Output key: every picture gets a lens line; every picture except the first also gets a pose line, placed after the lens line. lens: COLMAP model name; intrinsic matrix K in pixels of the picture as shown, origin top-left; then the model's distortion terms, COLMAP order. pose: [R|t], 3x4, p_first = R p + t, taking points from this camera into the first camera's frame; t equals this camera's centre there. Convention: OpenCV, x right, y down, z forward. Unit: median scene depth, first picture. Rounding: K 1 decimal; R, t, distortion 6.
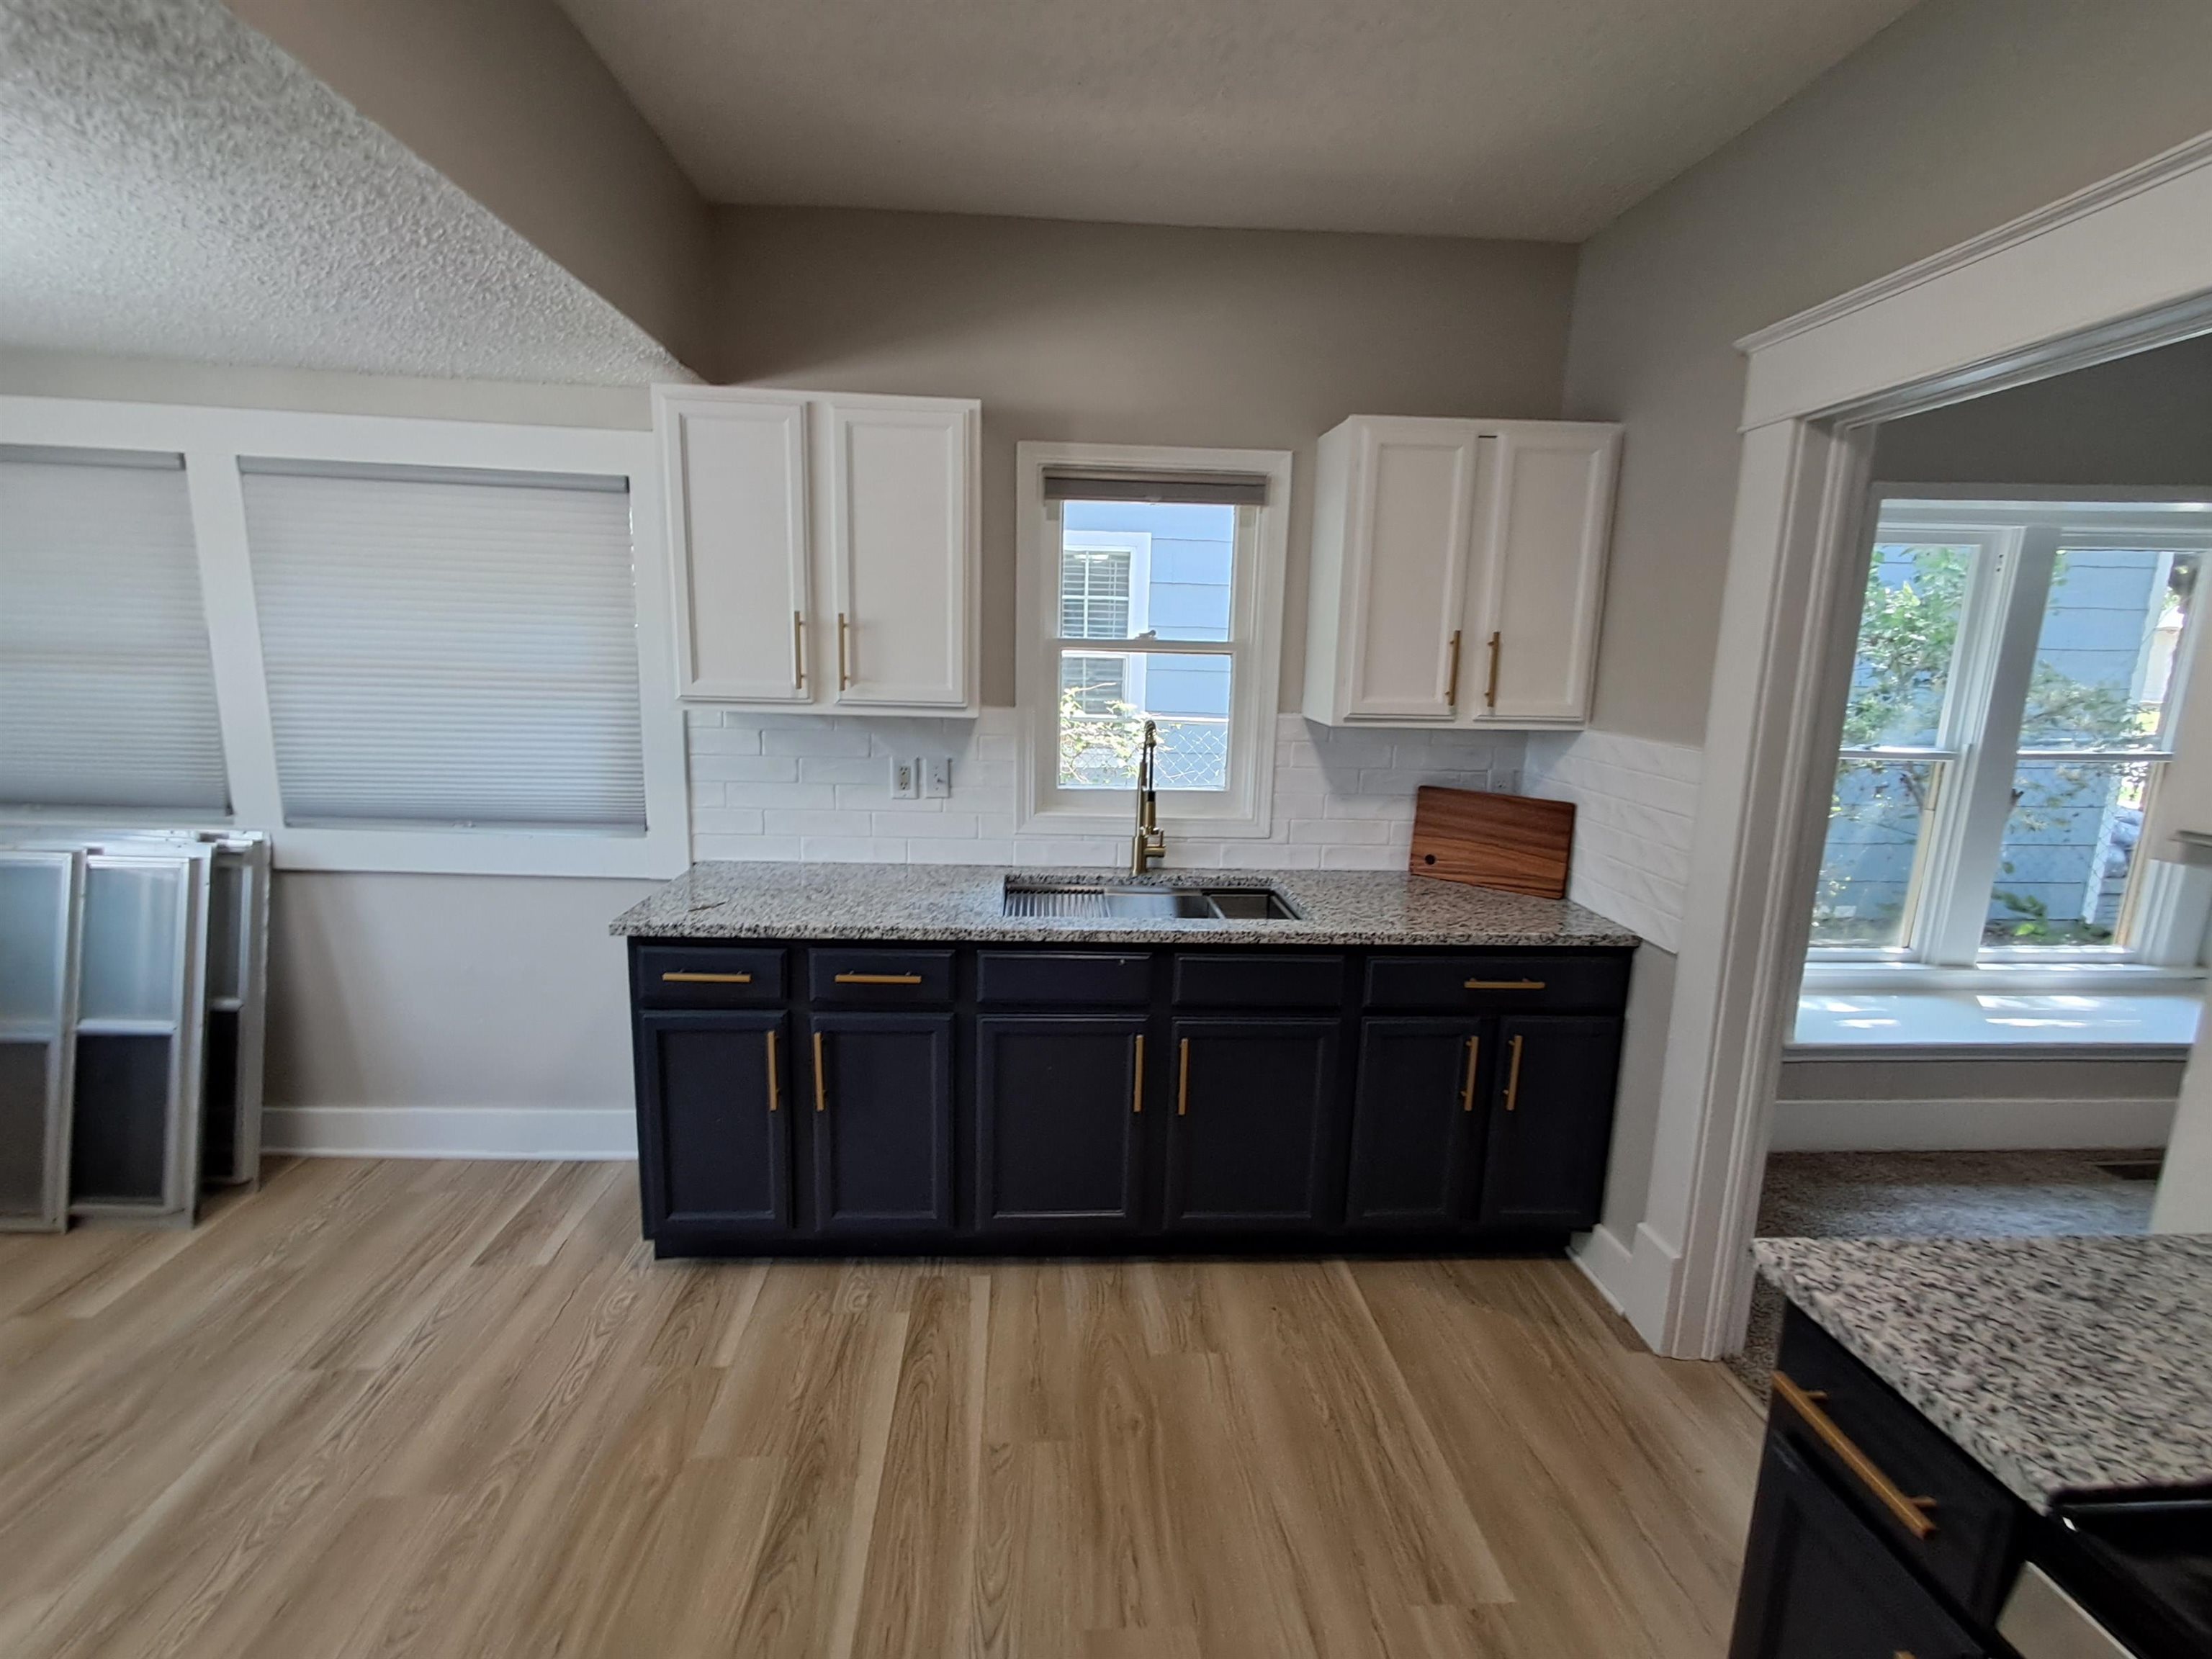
lens RADIAL K [[1000.0, 0, 1099.1], [0, 1000.0, 812.9], [0, 0, 1]] dist [0.002392, -0.000987]
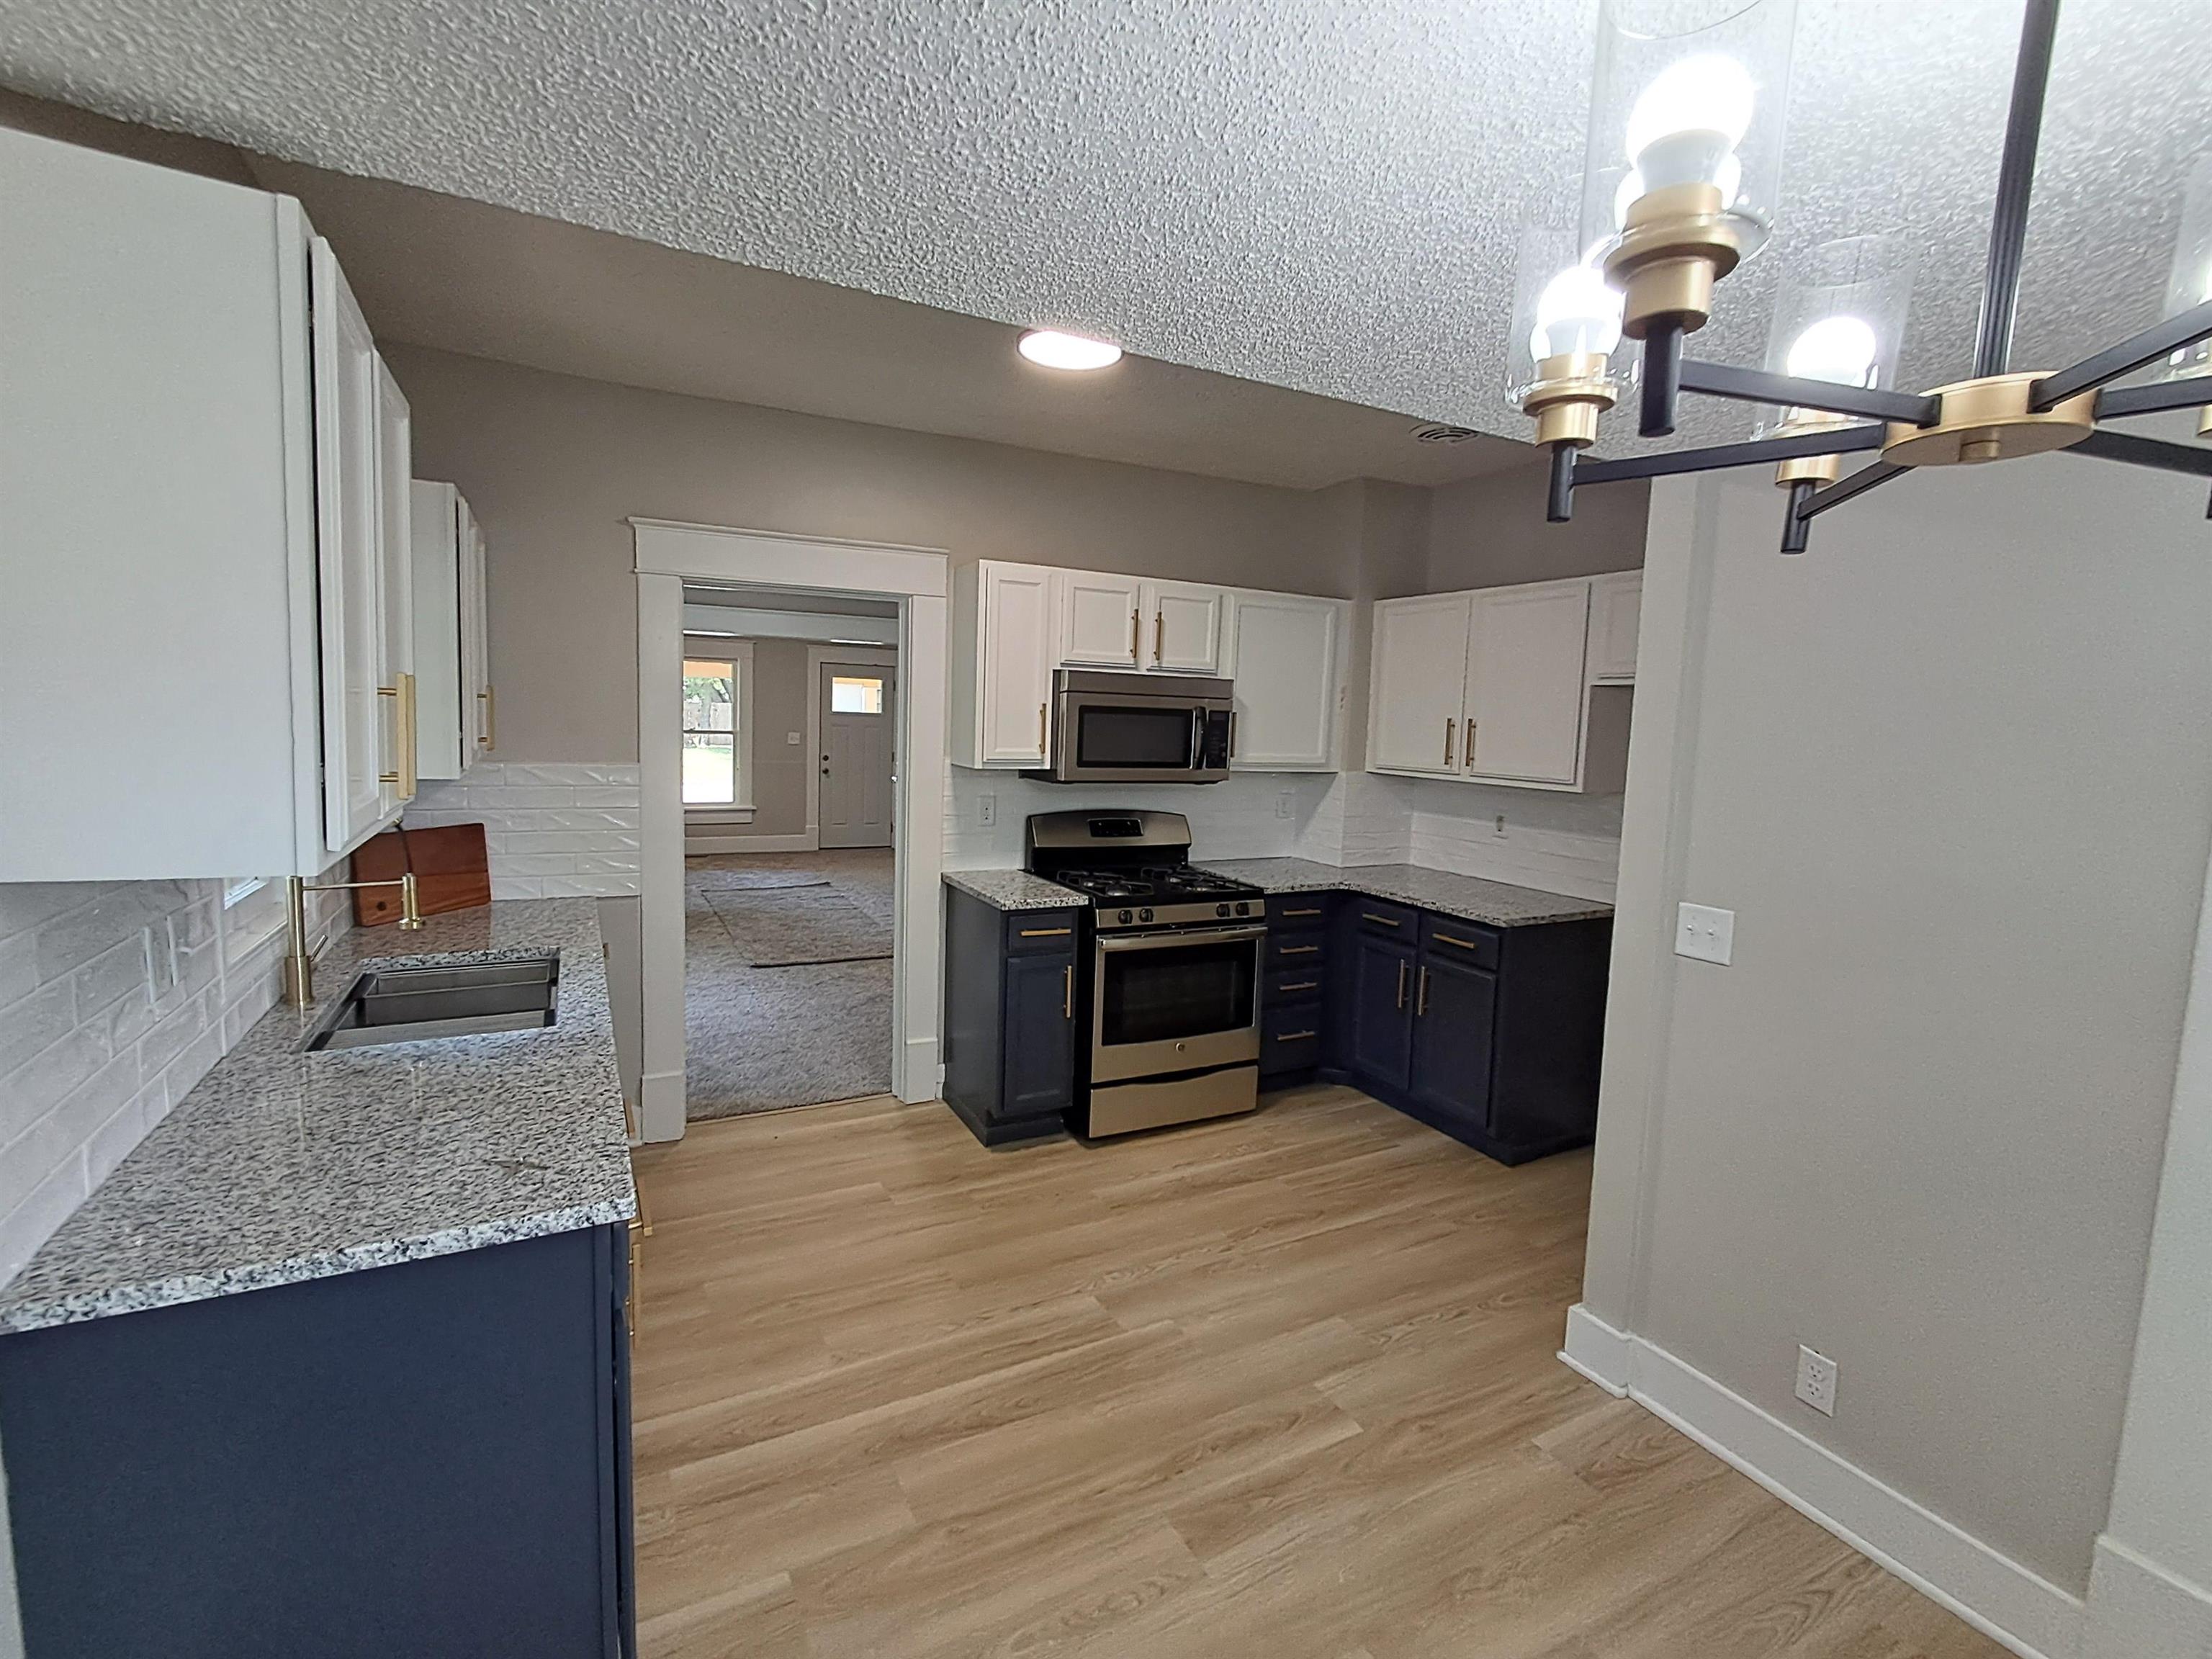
lens RADIAL K [[1000.0, 0, 1099.1], [0, 1000.0, 812.9], [0, 0, 1]] dist [0.002392, -0.000987]
pose [[-0.406702, -0.127820, 0.904575, -0.972620], [0.114229, 0.975278, 0.189168, -0.173016], [-0.906392, 0.180263, -0.382046, 0.809588]]
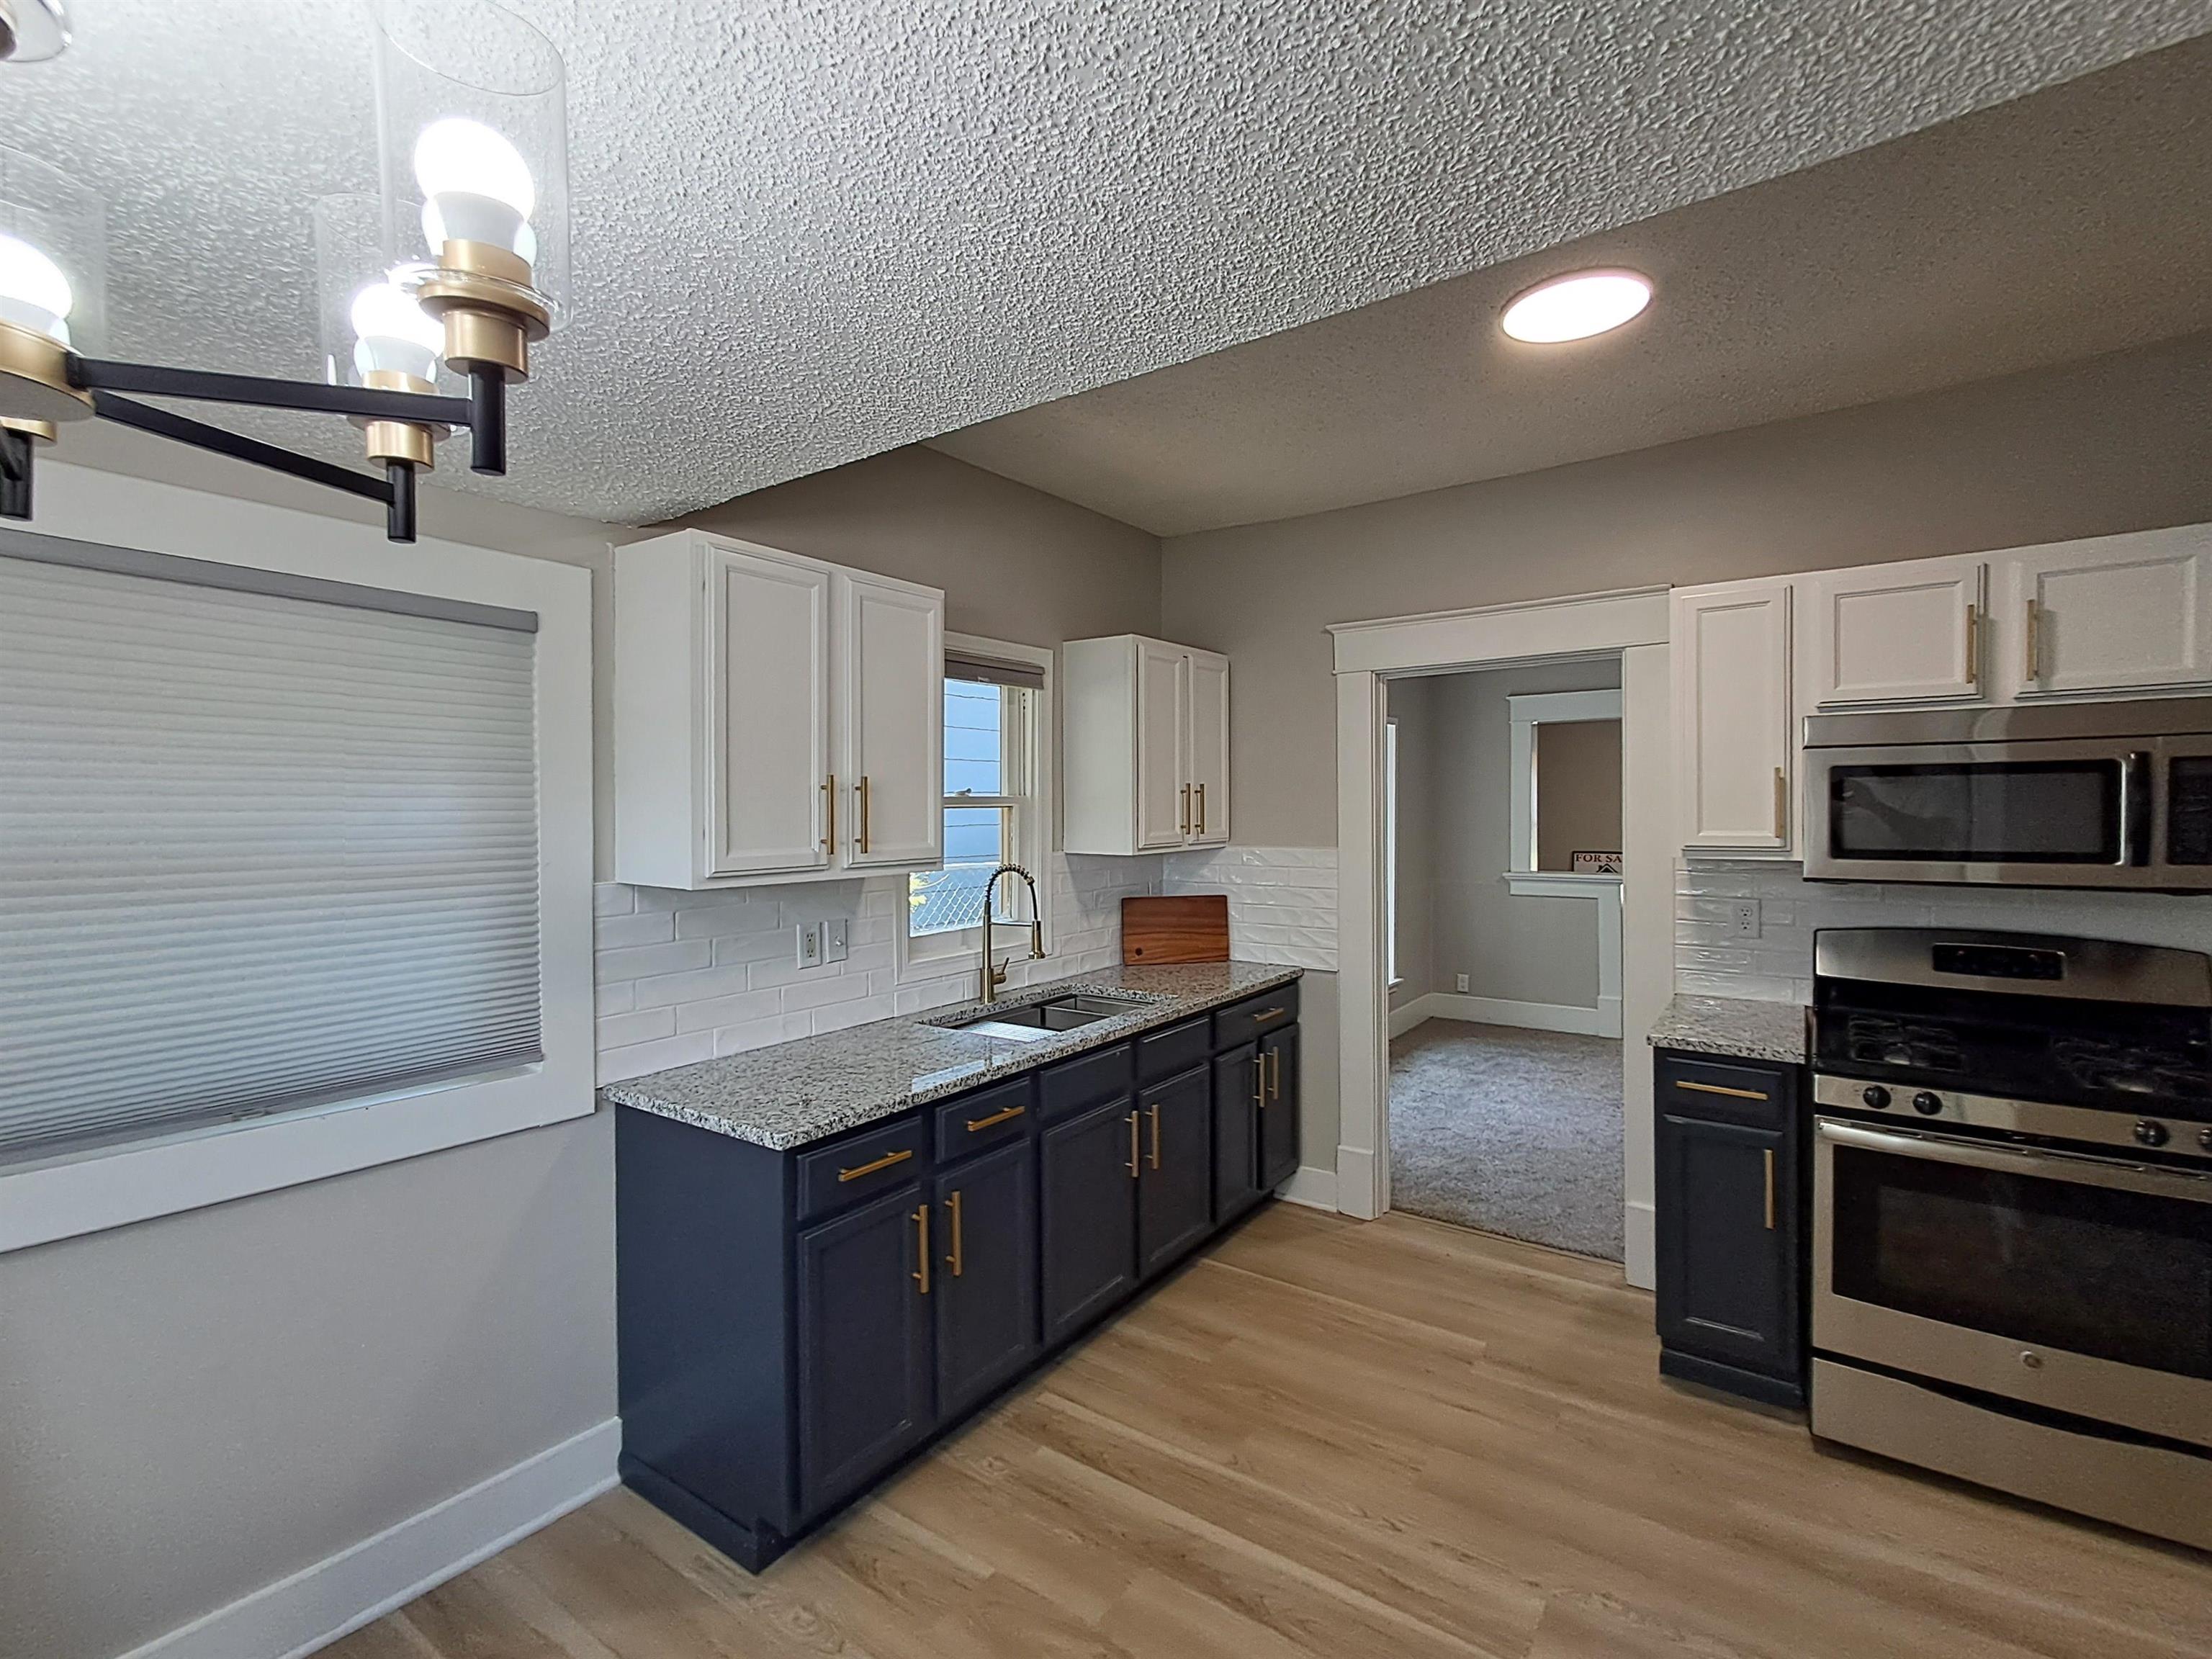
lens RADIAL K [[1000.0, 0, 1099.1], [0, 1000.0, 812.9], [0, 0, 1]] dist [0.002392, -0.000987]
pose [[0.631283, -0.039239, 0.774559, -0.837415], [0.158926, 0.984070, -0.079675, -0.042943], [-0.759094, 0.173395, 0.627463, 0.182360]]
